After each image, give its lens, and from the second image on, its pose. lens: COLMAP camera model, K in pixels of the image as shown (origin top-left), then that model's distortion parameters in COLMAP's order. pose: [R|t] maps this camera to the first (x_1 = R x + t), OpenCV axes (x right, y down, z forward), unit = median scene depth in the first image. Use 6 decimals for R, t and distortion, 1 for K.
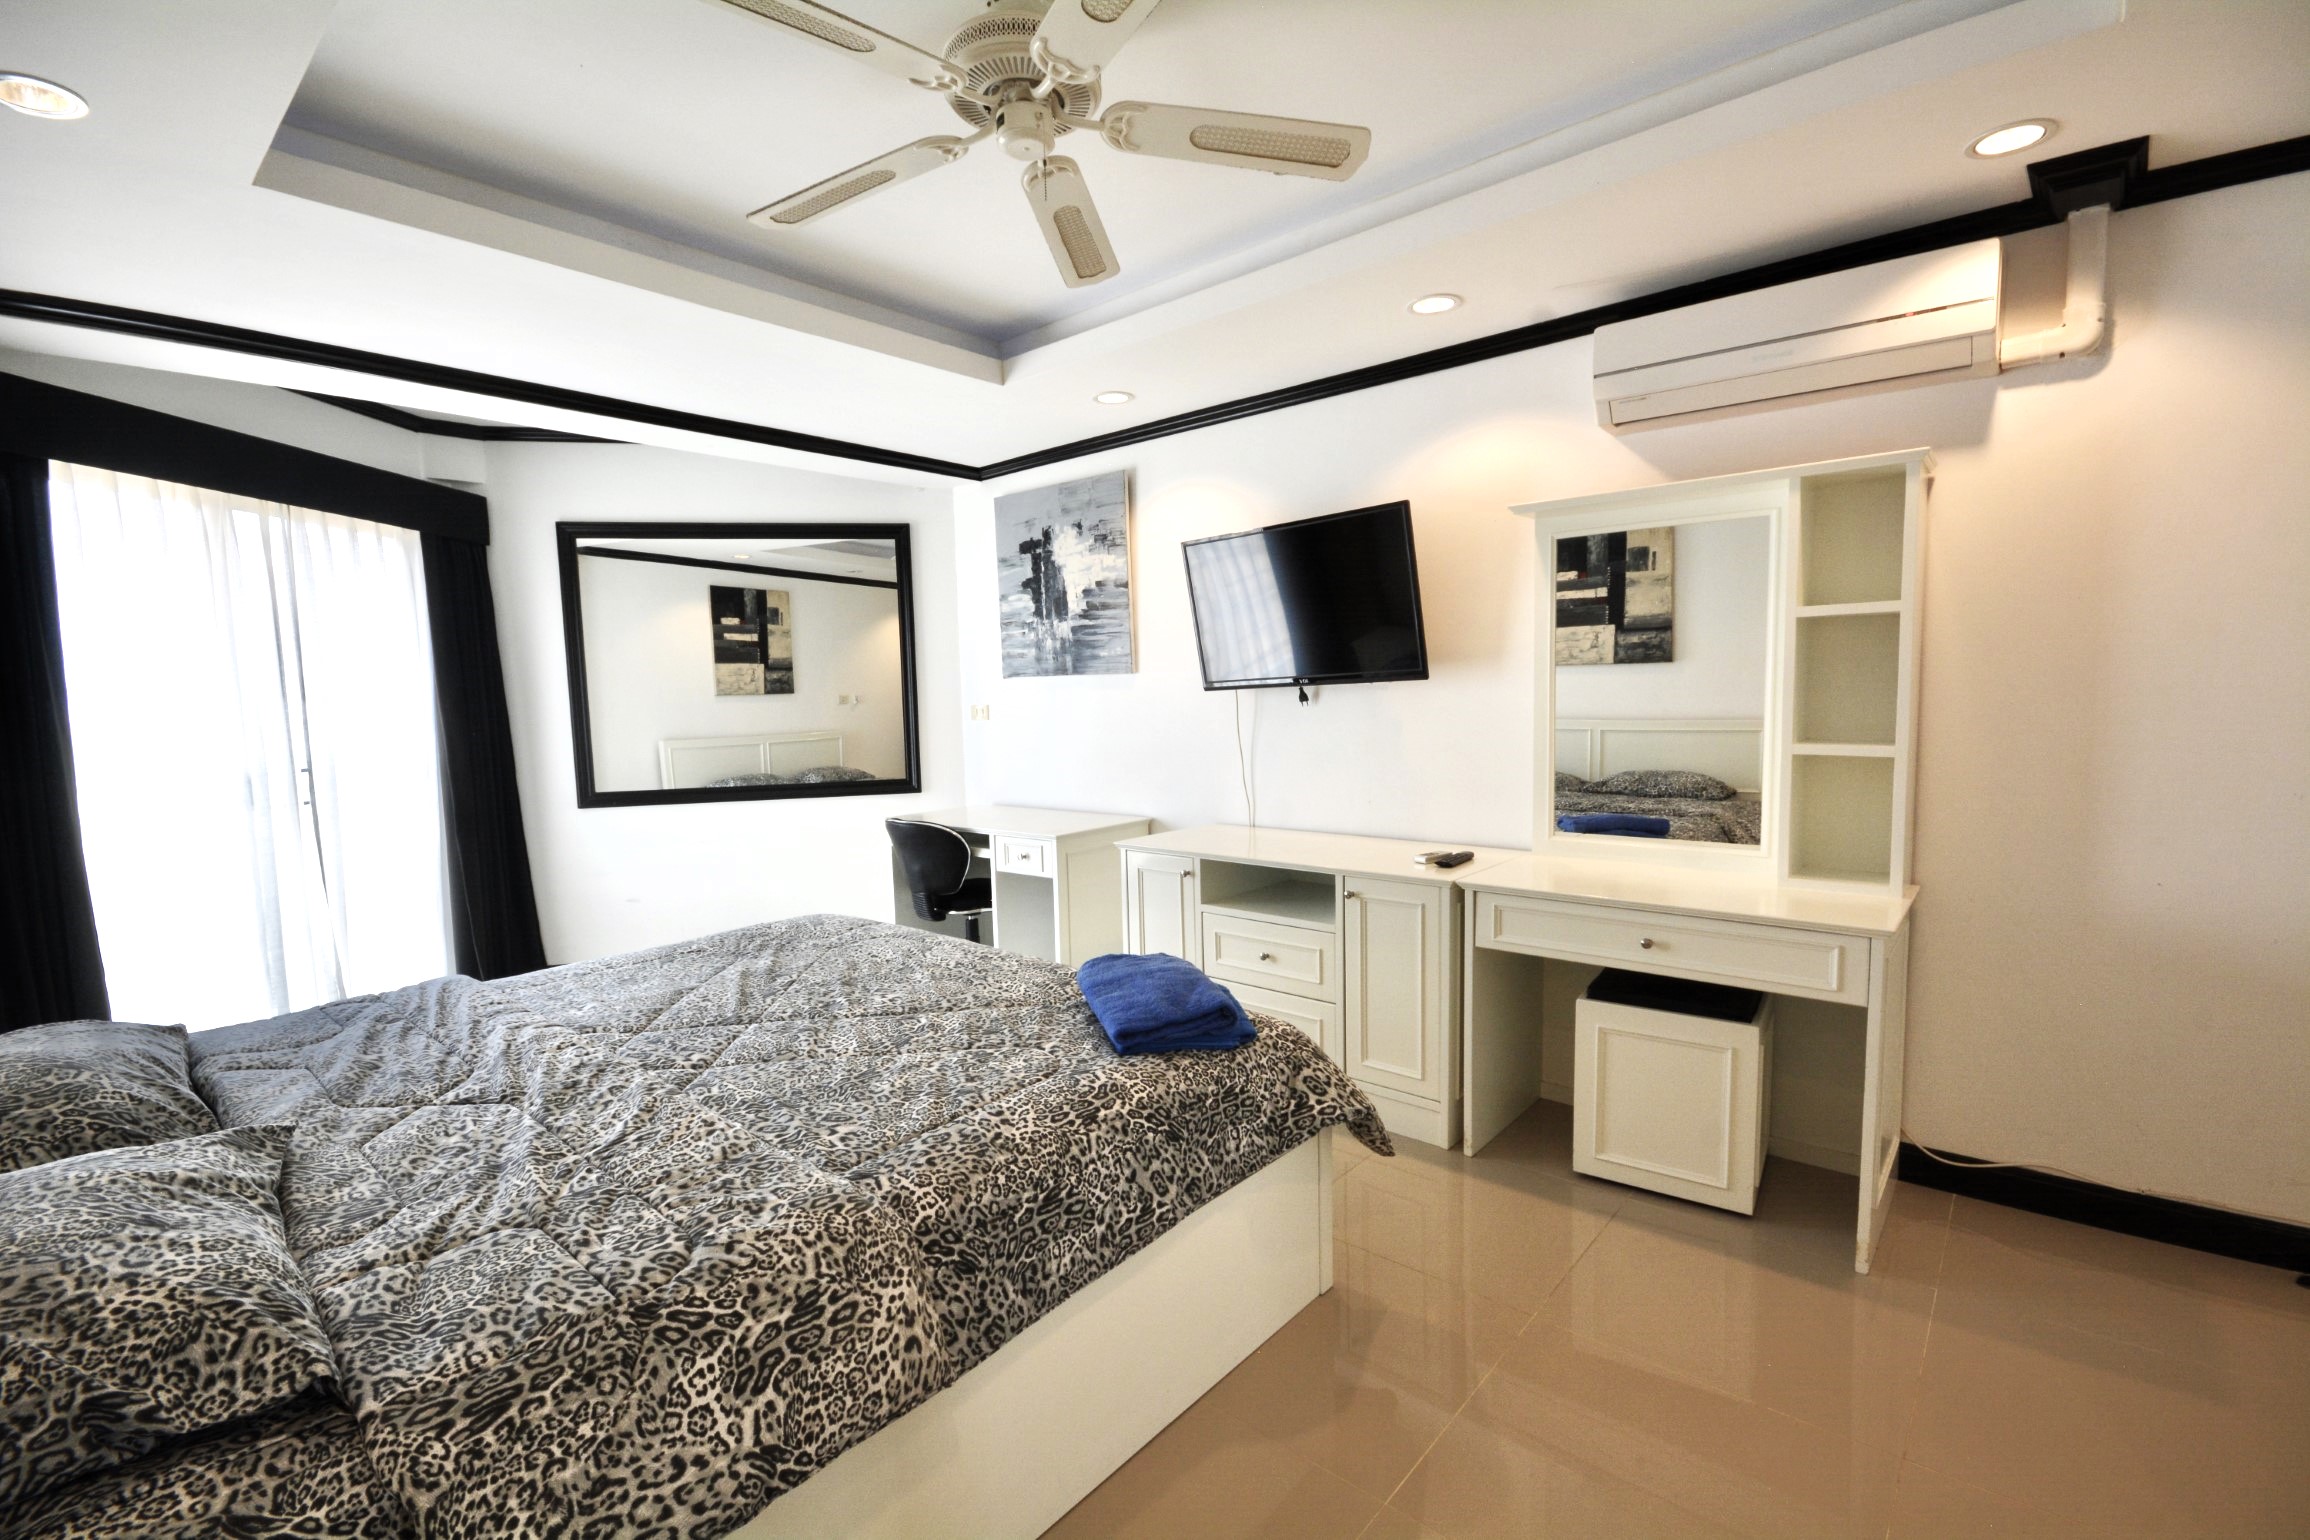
lens RADIAL K [[1015.2, 0, 1155.0], [0, 1015.2, 770.0], [0, 0, 1]] dist [0.012604, -0.015952]
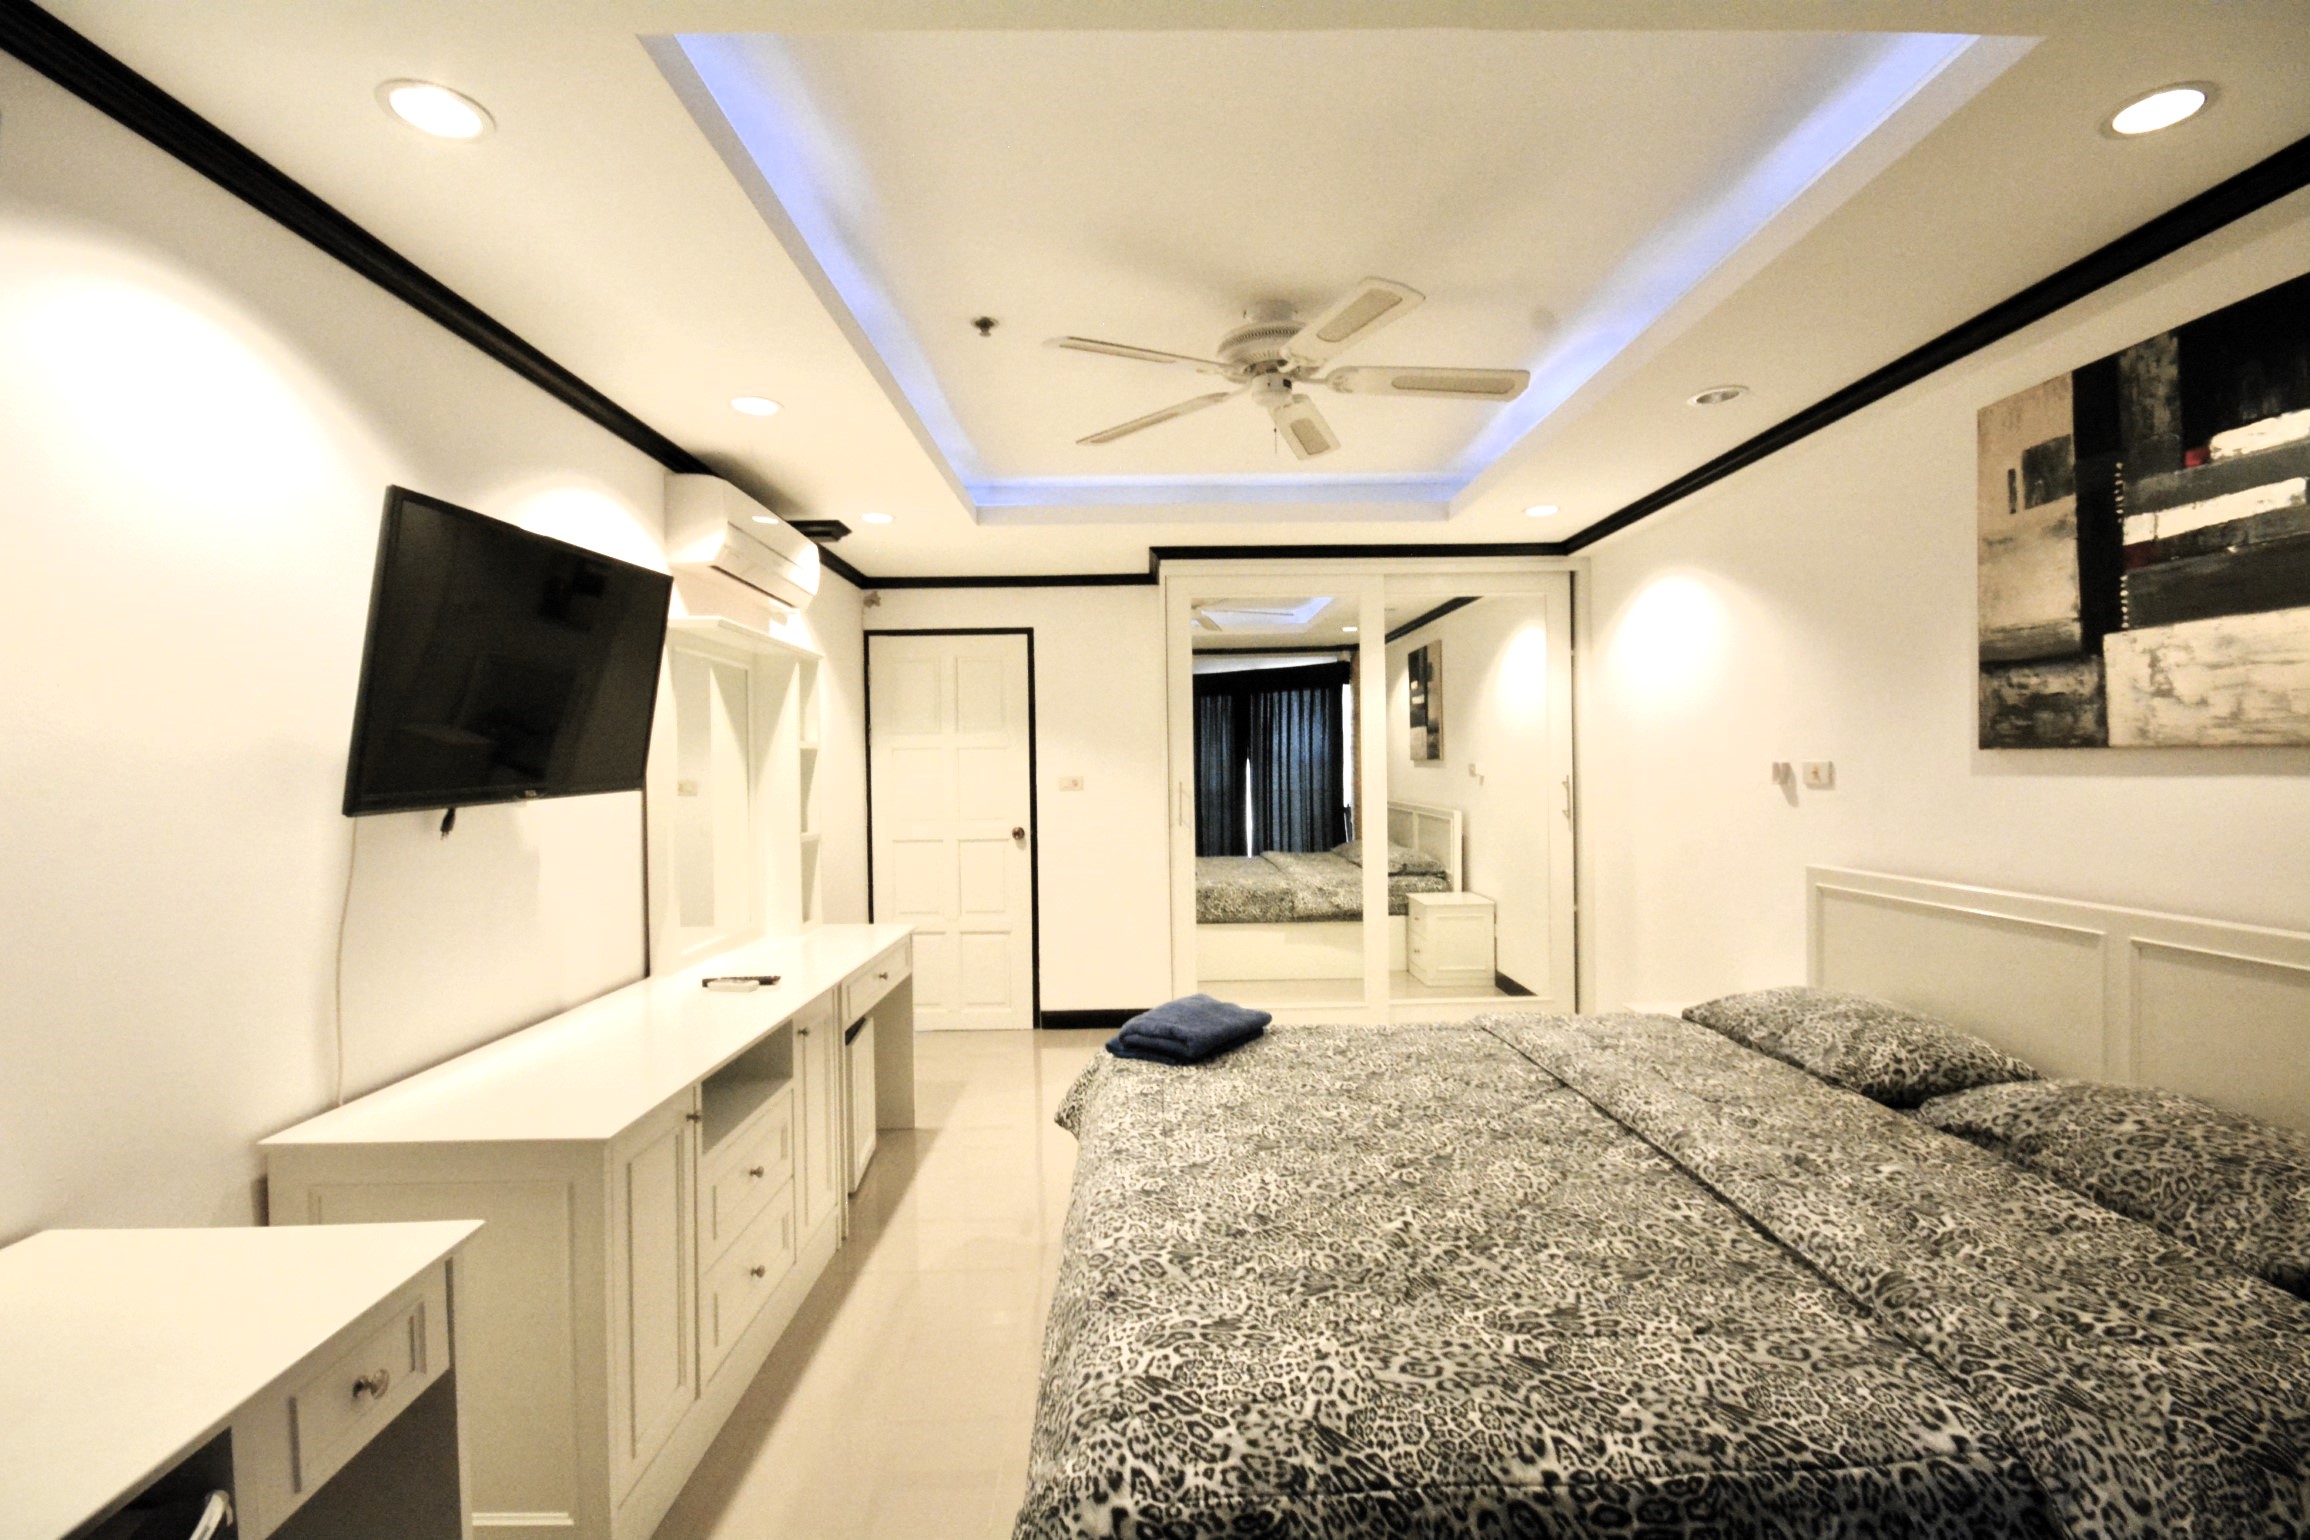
lens RADIAL K [[1015.2, 0, 1155.0], [0, 1015.2, 770.0], [0, 0, 1]] dist [0.012604, -0.015952]
pose [[-0.672599, 0.036069, 0.739127, -0.468119], [0.094723, 0.994791, 0.037651, -0.074950], [-0.733920, 0.095337, -0.672512, 0.949908]]
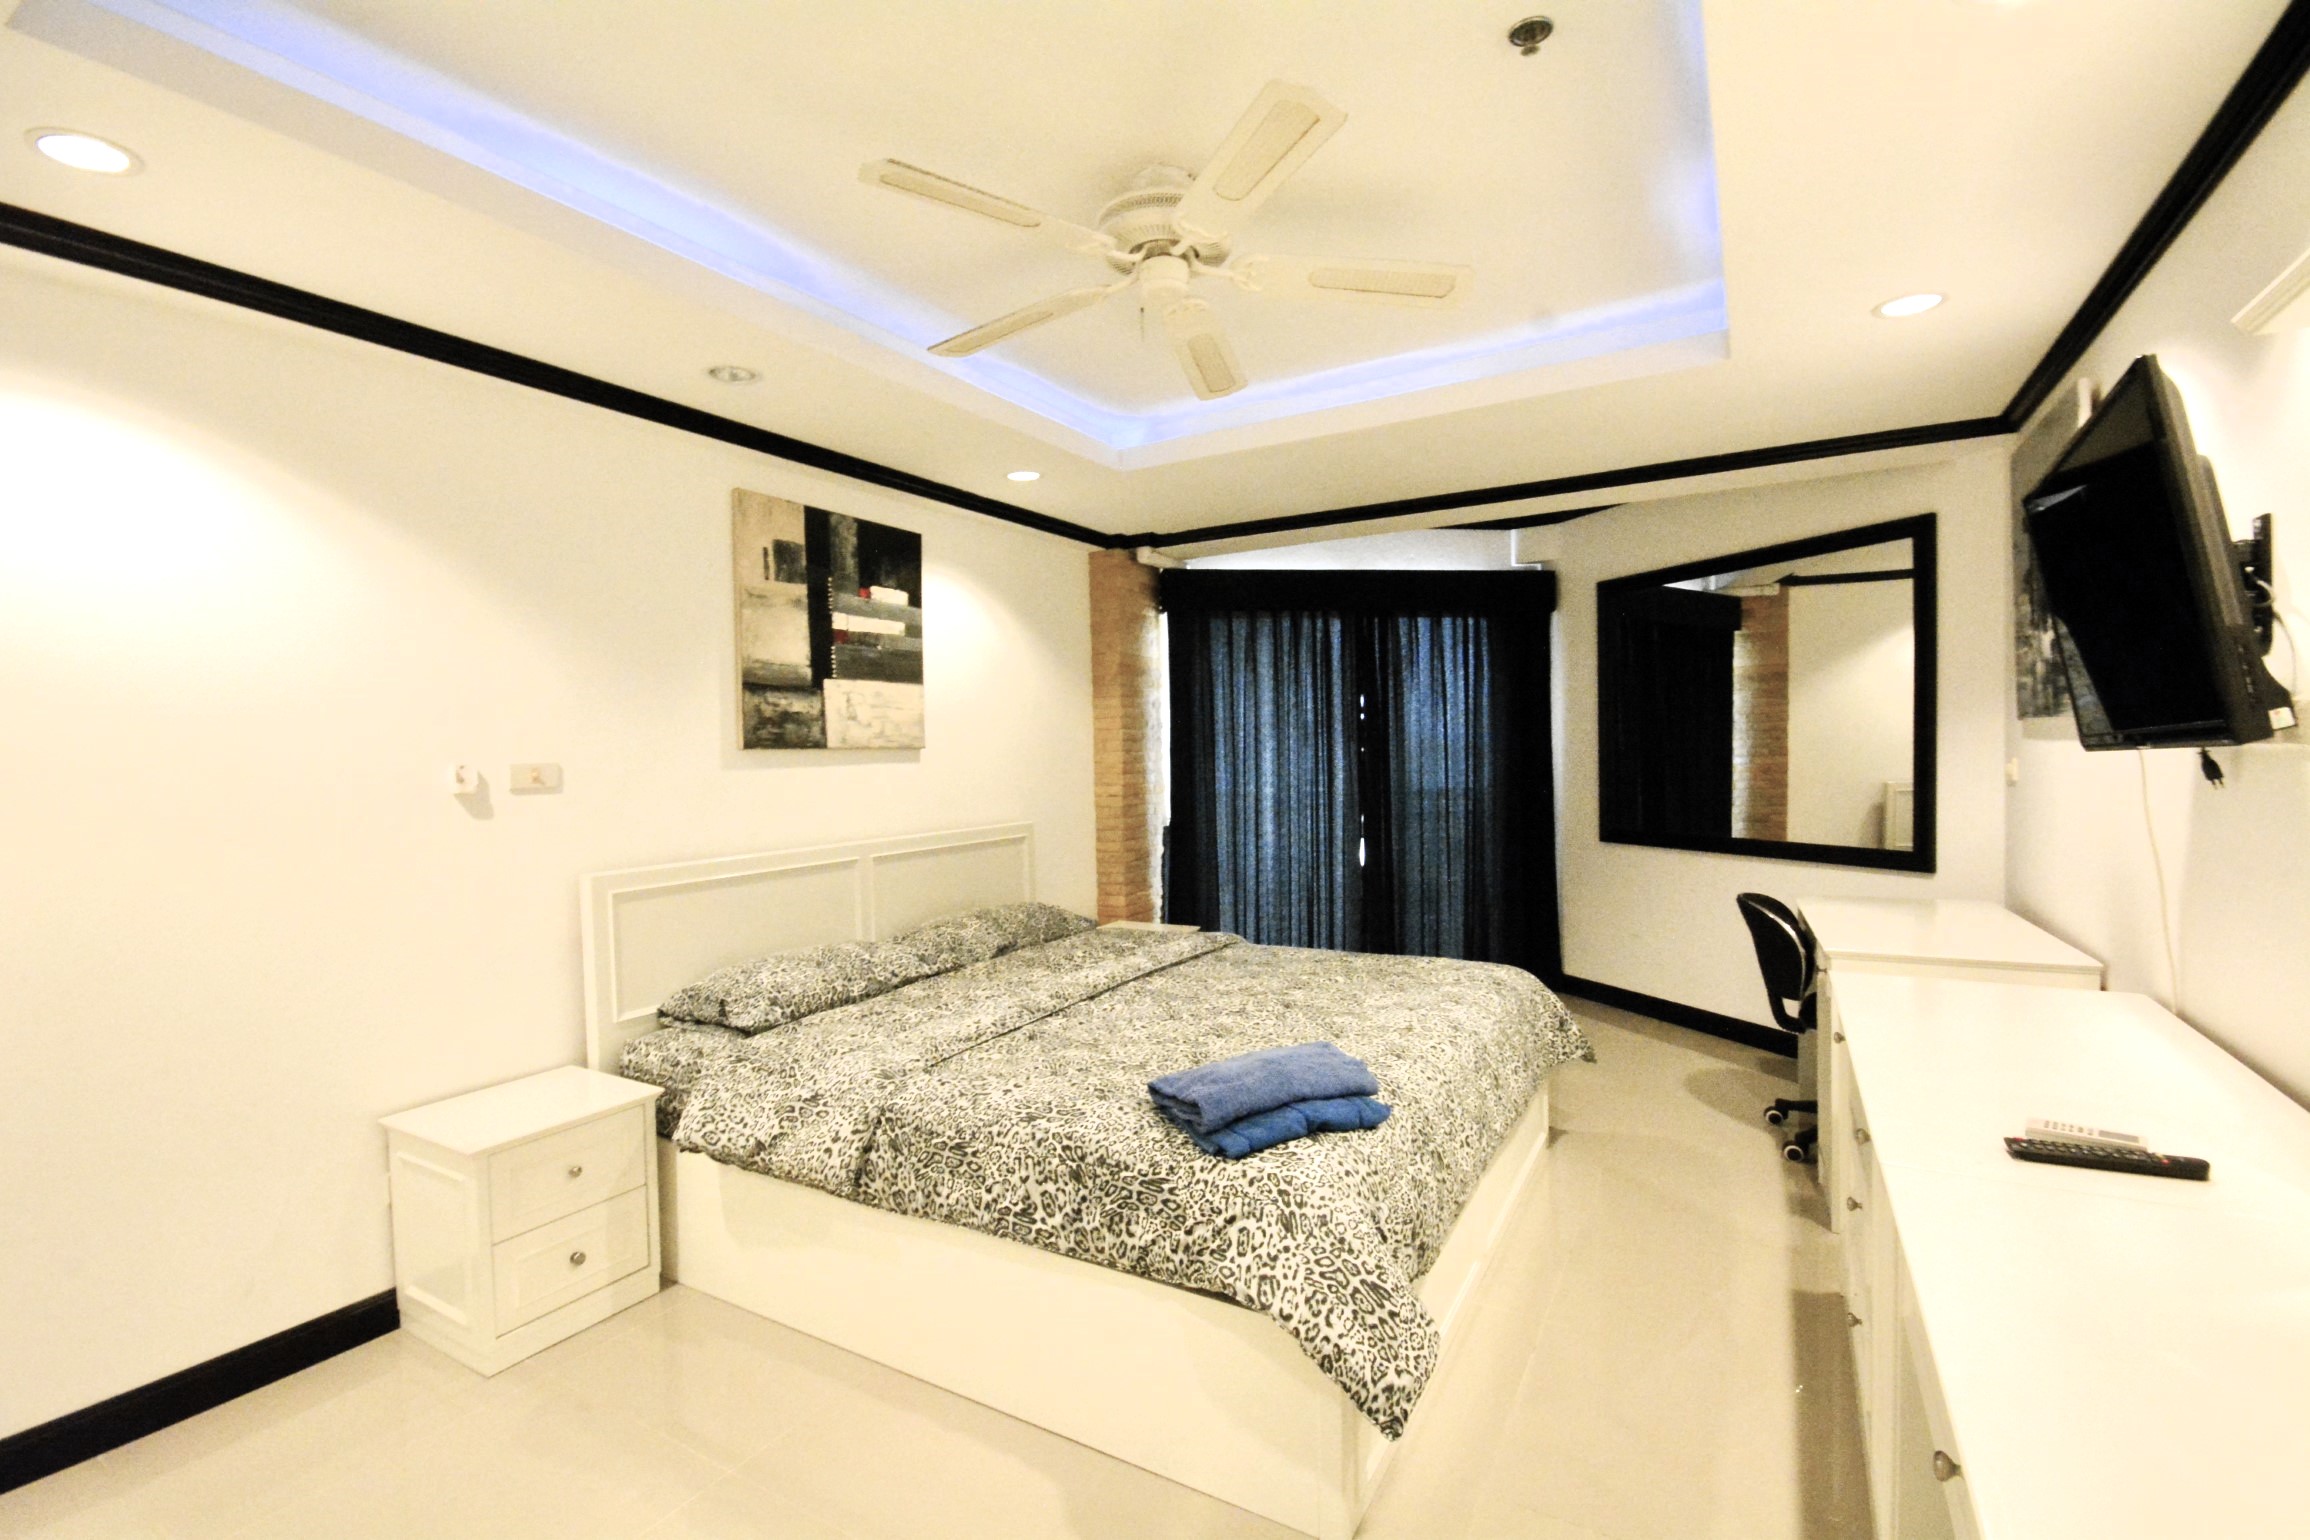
lens RADIAL K [[1015.2, 0, 1155.0], [0, 1015.2, 770.0], [0, 0, 1]] dist [0.012604, -0.015952]
pose [[0.188991, 0.044213, -0.980983, 0.457574], [-0.064297, 0.997399, 0.032566, -0.048551], [0.979872, 0.056920, 0.191342, 0.358995]]
